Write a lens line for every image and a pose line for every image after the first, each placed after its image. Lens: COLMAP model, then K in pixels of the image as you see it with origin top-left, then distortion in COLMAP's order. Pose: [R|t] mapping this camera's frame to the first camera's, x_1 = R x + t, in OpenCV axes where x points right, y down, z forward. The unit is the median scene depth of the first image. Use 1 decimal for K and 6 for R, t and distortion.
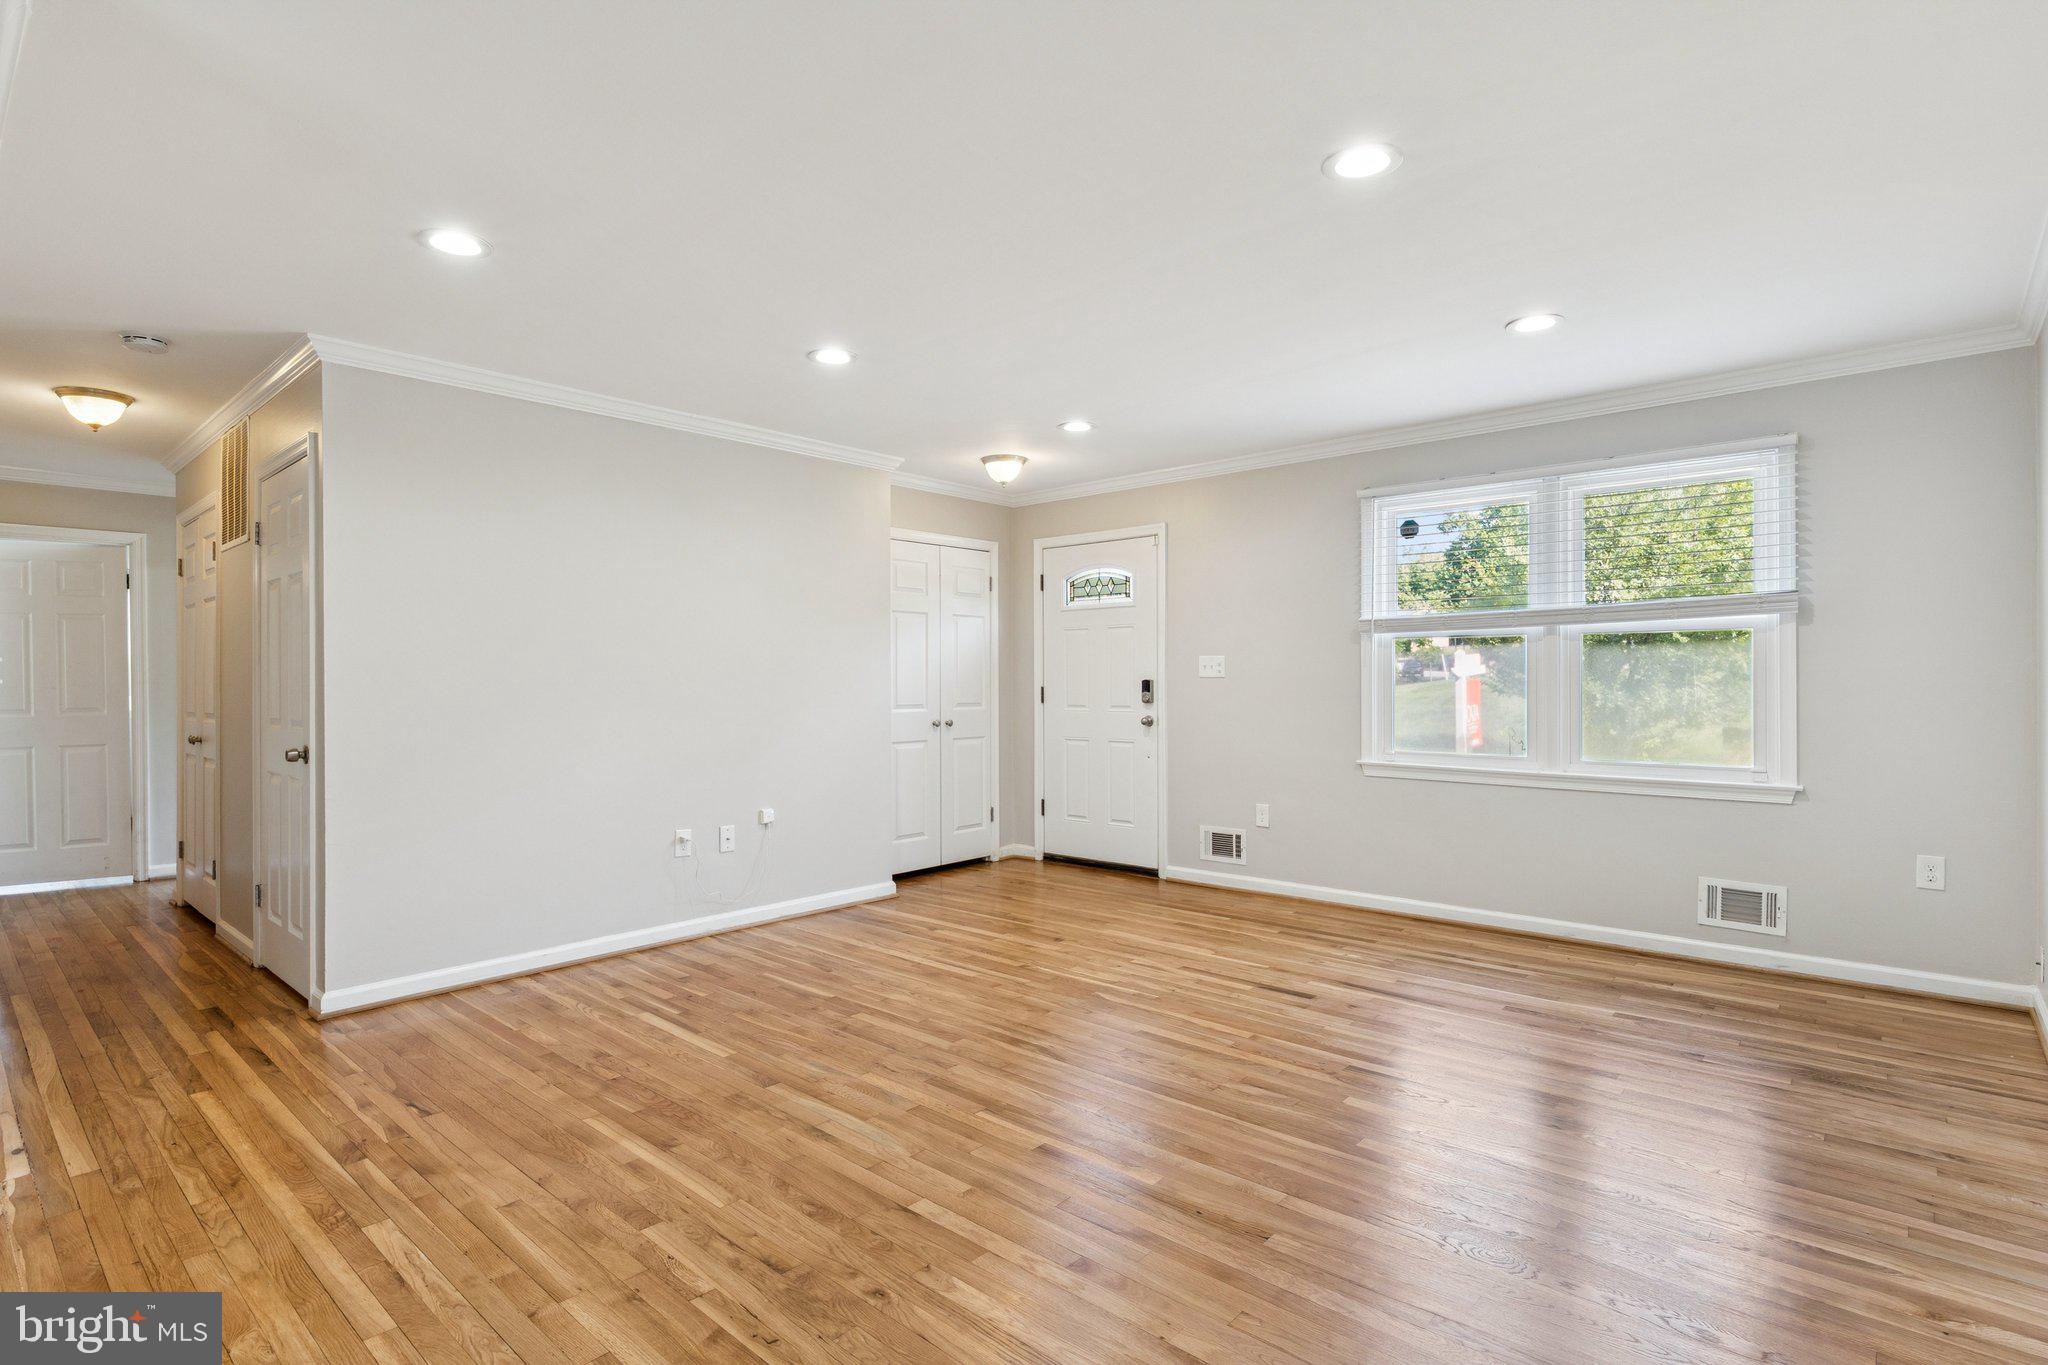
lens RADIAL K [[1008.4, 0, 1024.0], [0, 1008.4, 682.5], [0, 0, 1]] dist [-0.002551, -0.000024]
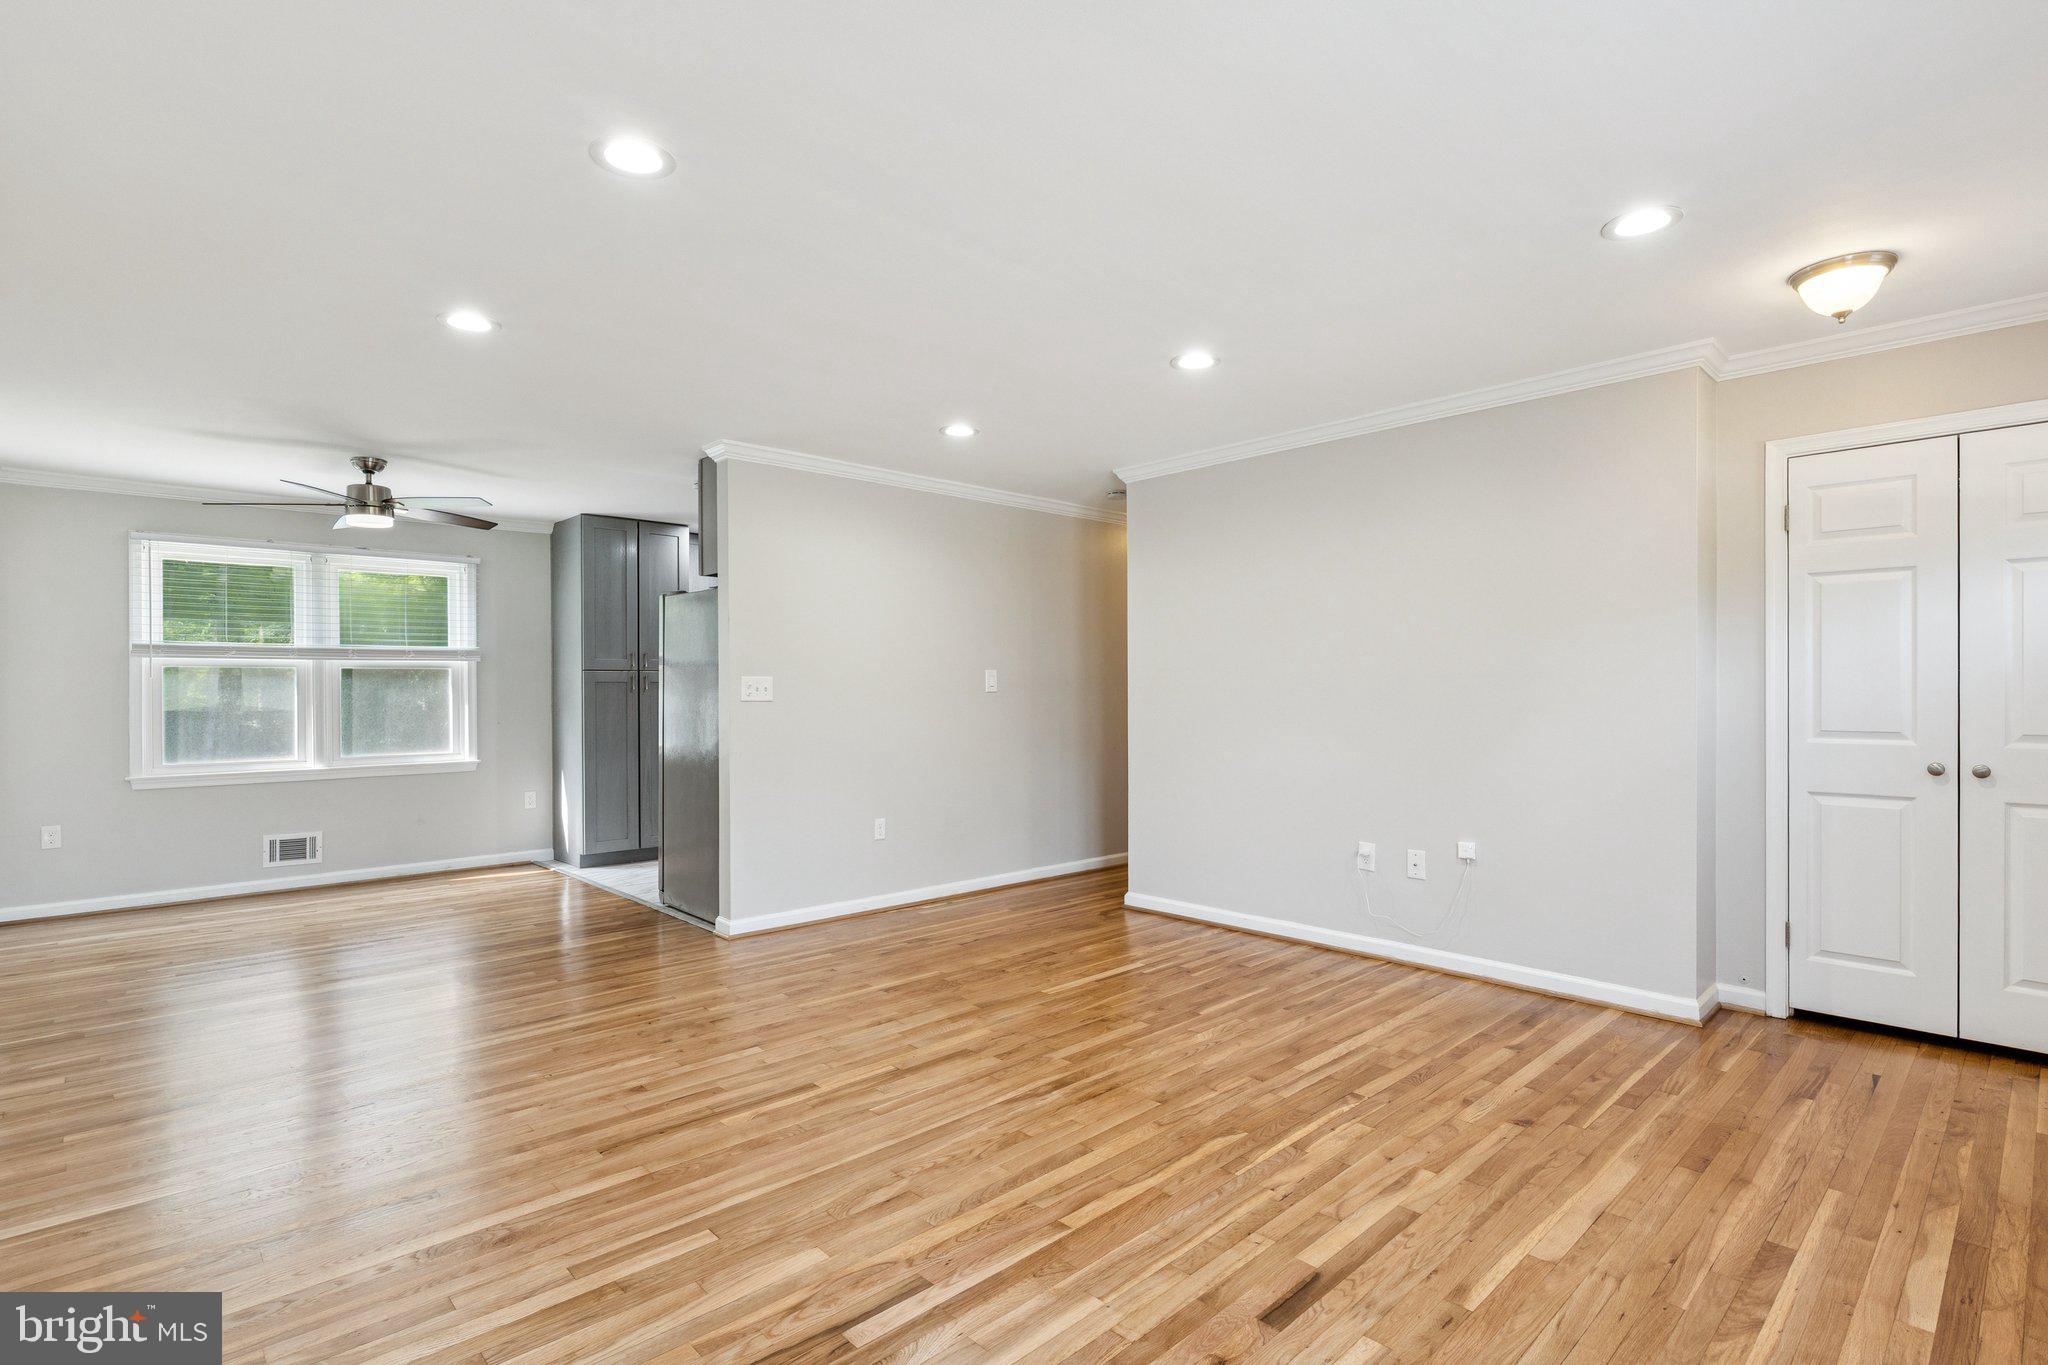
lens RADIAL K [[985.3, 0, 1020.0], [0, 985.3, 696.6], [0, 0, 1]] dist [-0.001827, -0.000971]
pose [[-0.090536, 0.010218, -0.995841, 0.693544], [0.002664, 0.999946, 0.010018, -0.006931], [0.995890, -0.001746, -0.090558, 0.811495]]
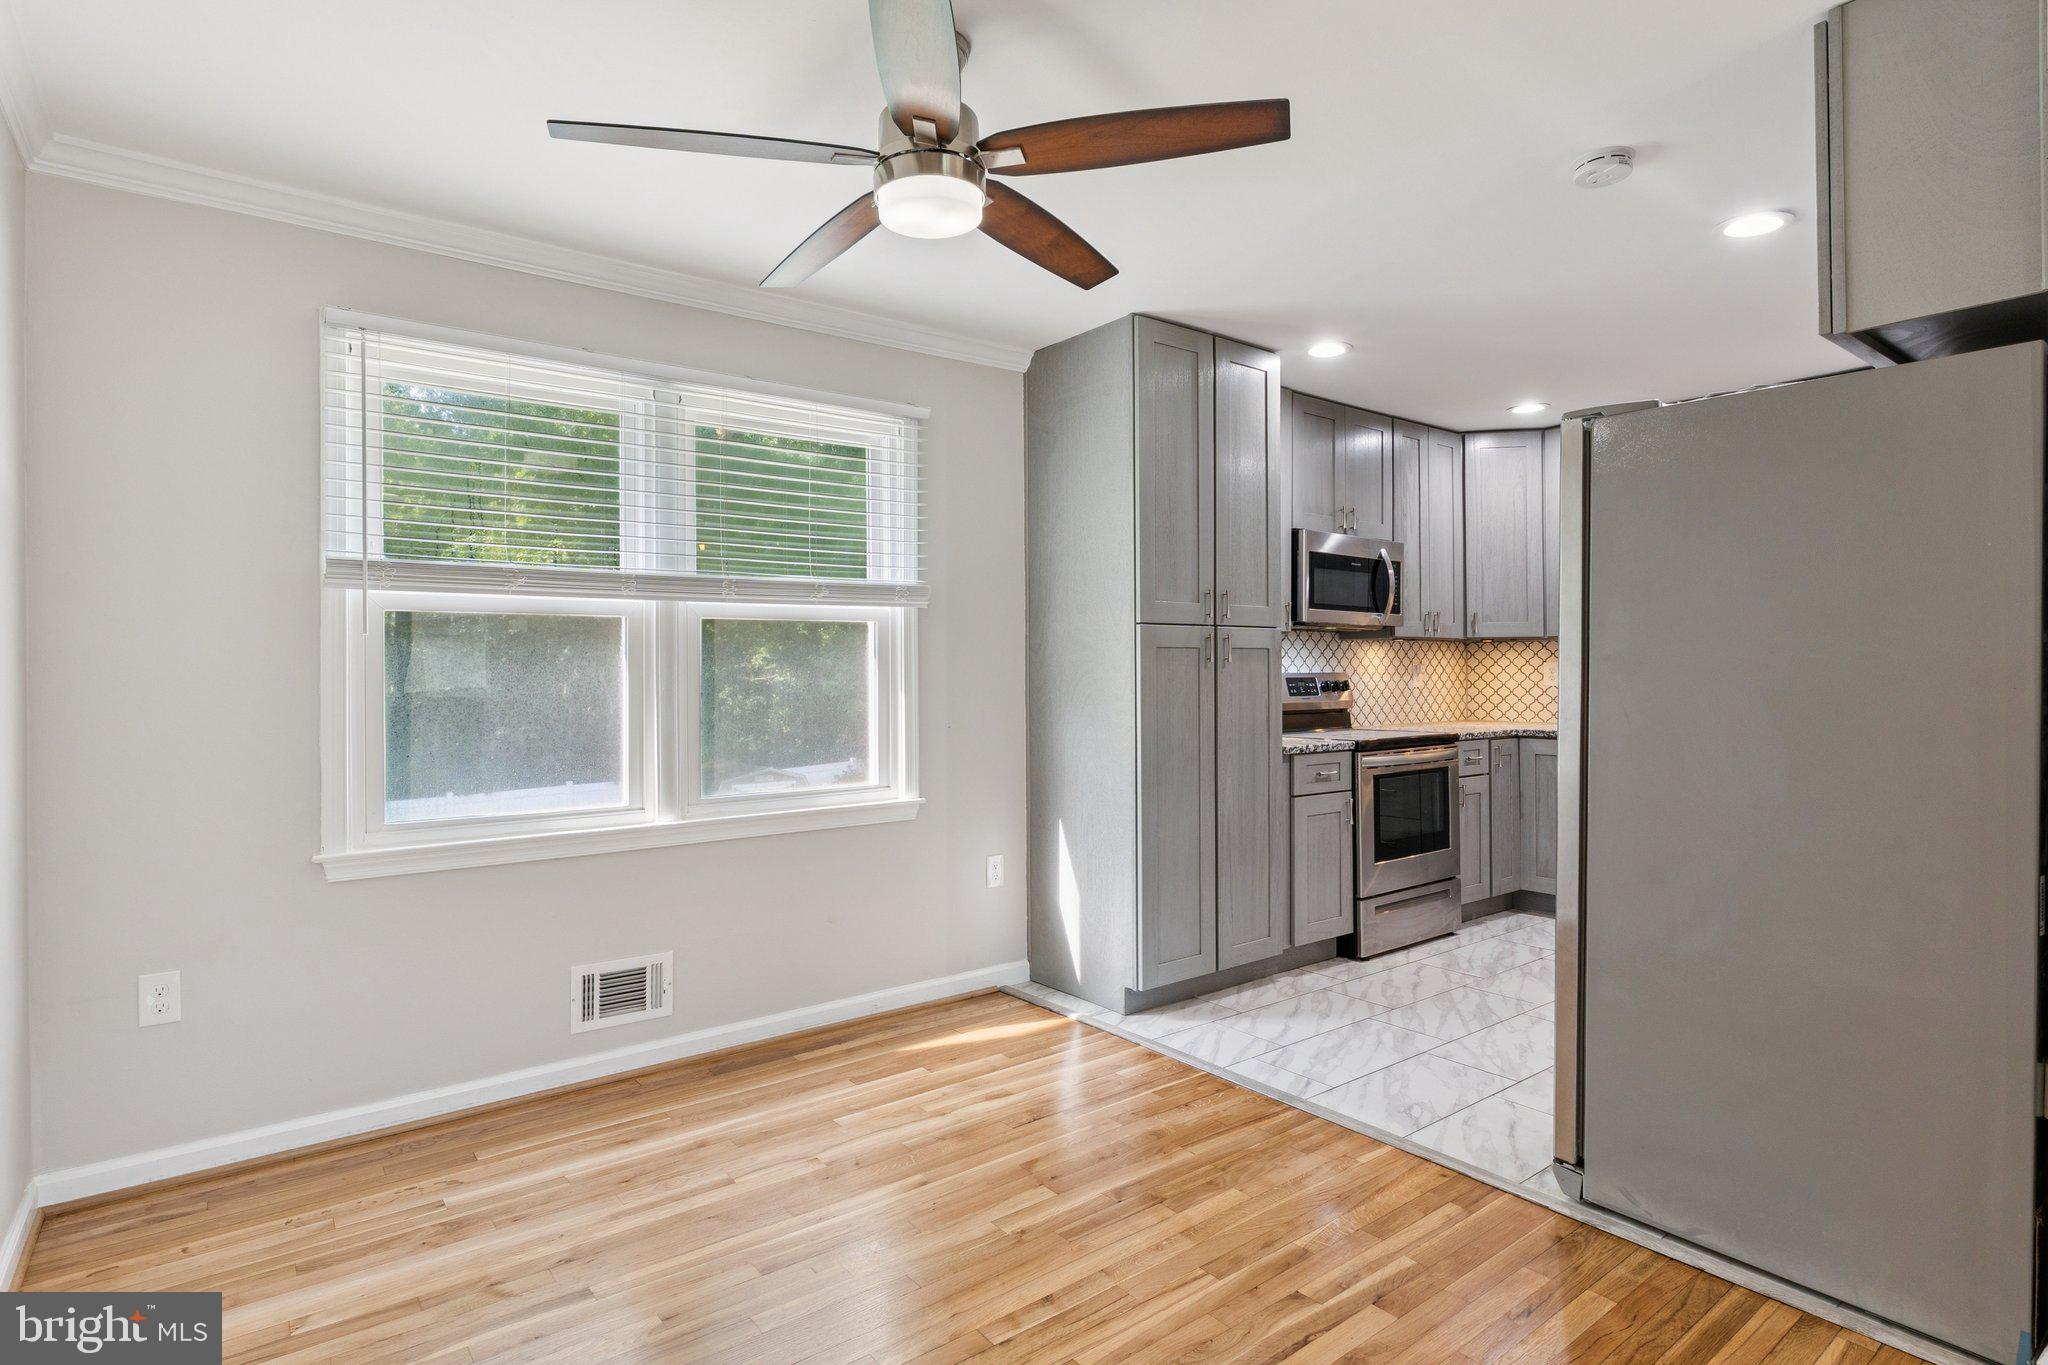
lens RADIAL K [[1042.7, 0, 1018.0], [0, 1042.7, 678.1], [0, 0, 1]] dist [-0.004497, 0.000092]
pose [[-0.193320, 0.009761, -0.981087, 0.038768], [0.004282, 0.999949, 0.009105, 0.000802], [0.981126, -0.002441, -0.193352, 0.054386]]
